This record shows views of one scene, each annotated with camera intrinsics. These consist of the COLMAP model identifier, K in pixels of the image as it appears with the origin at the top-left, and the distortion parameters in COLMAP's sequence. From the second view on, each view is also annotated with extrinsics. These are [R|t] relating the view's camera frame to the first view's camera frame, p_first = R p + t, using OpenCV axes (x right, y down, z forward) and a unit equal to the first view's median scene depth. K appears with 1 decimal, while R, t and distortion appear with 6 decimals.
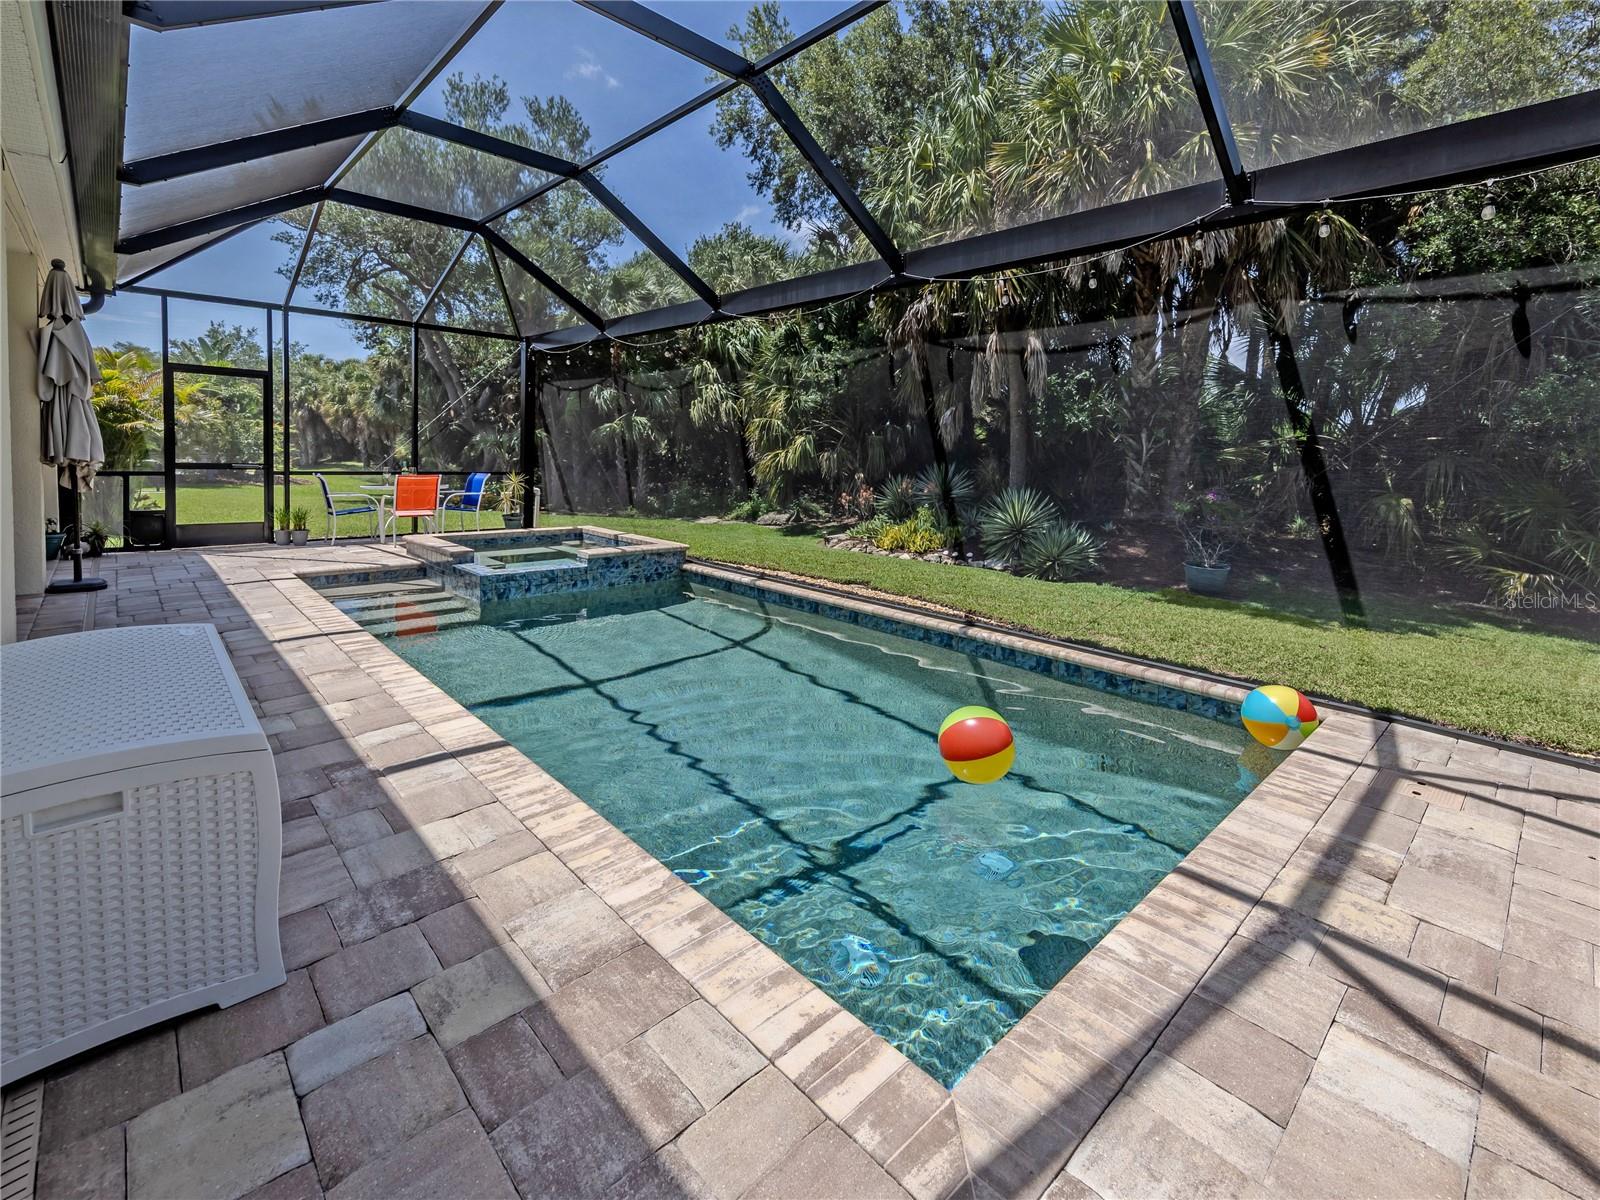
lens RADIAL K [[725.8, 0, 834.3], [0, 725.8, 502.0], [0, 0, 1]] dist [0.001759, -0.000007]
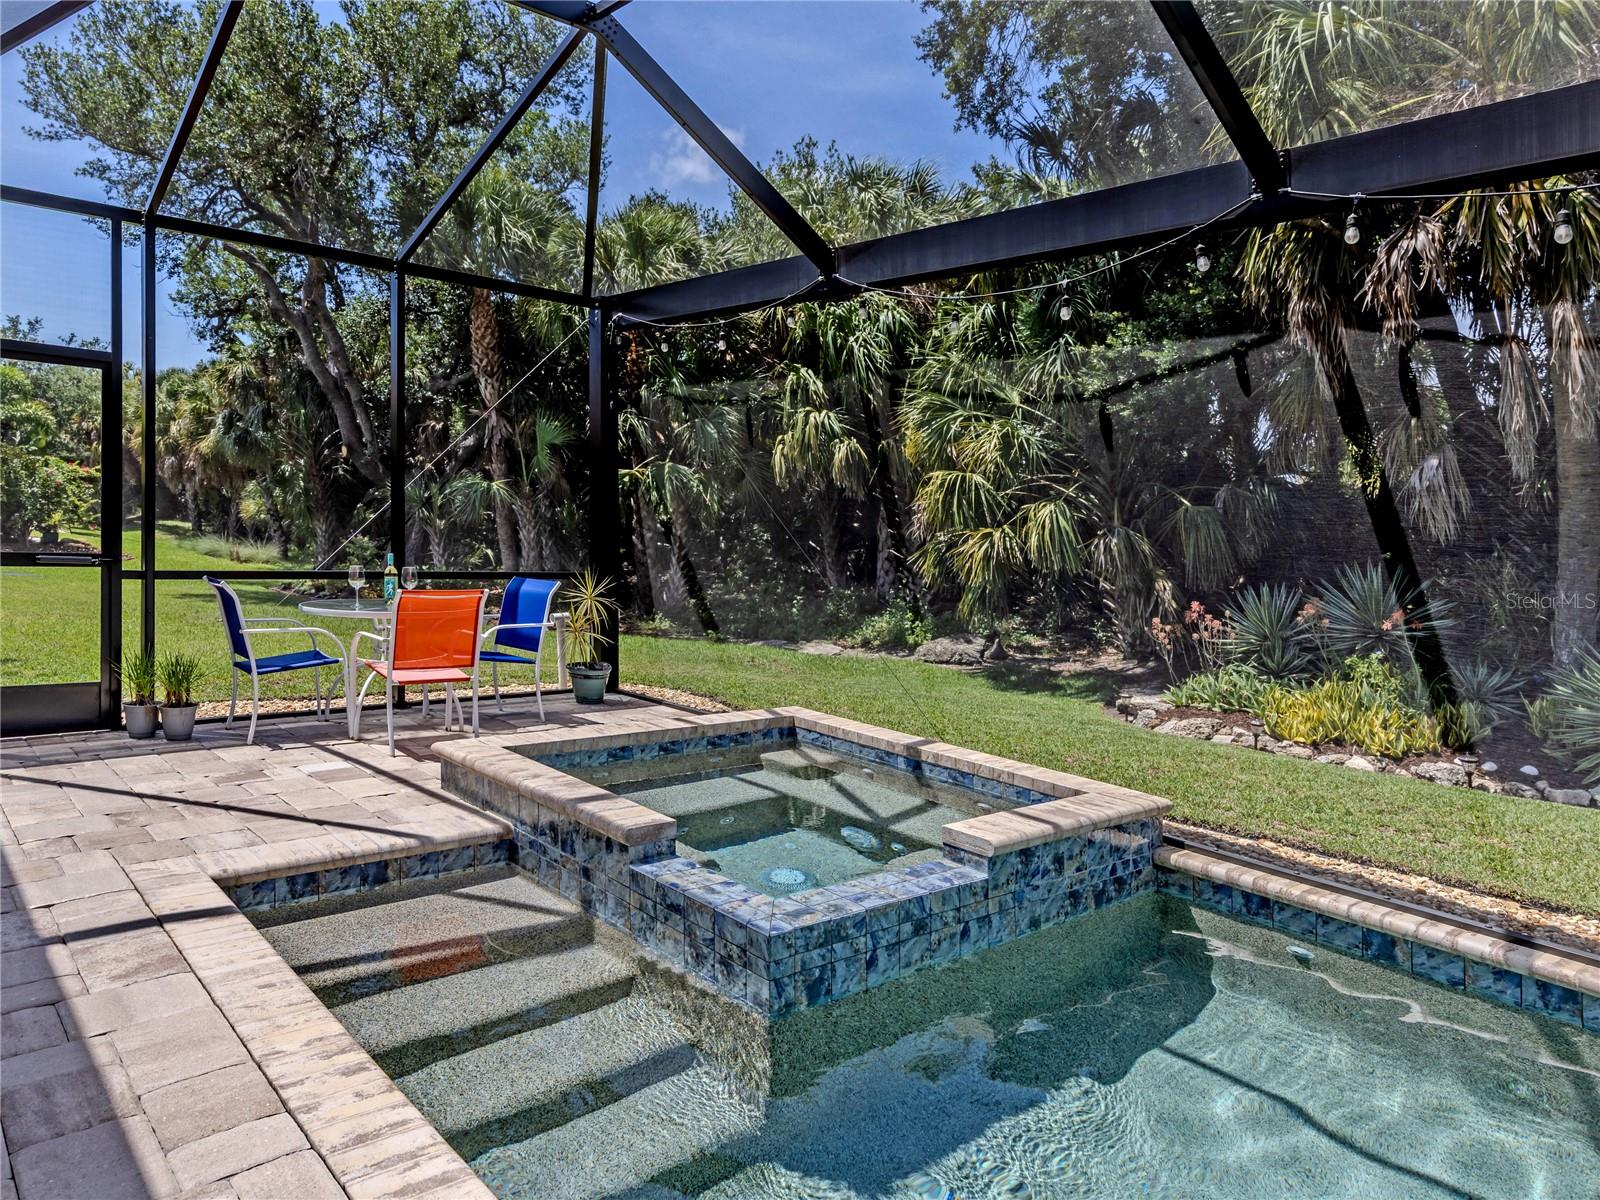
lens RADIAL K [[1093.3, 0, 800.4], [0, 1093.3, 598.3], [0, 0, 1]] dist [-0.000893, 0.003900]
pose [[0.997862, 0.023682, -0.060916, -0.159033], [-0.023409, 0.999712, 0.005189, -0.020379], [0.061021, -0.003752, 0.998129, 0.177394]]
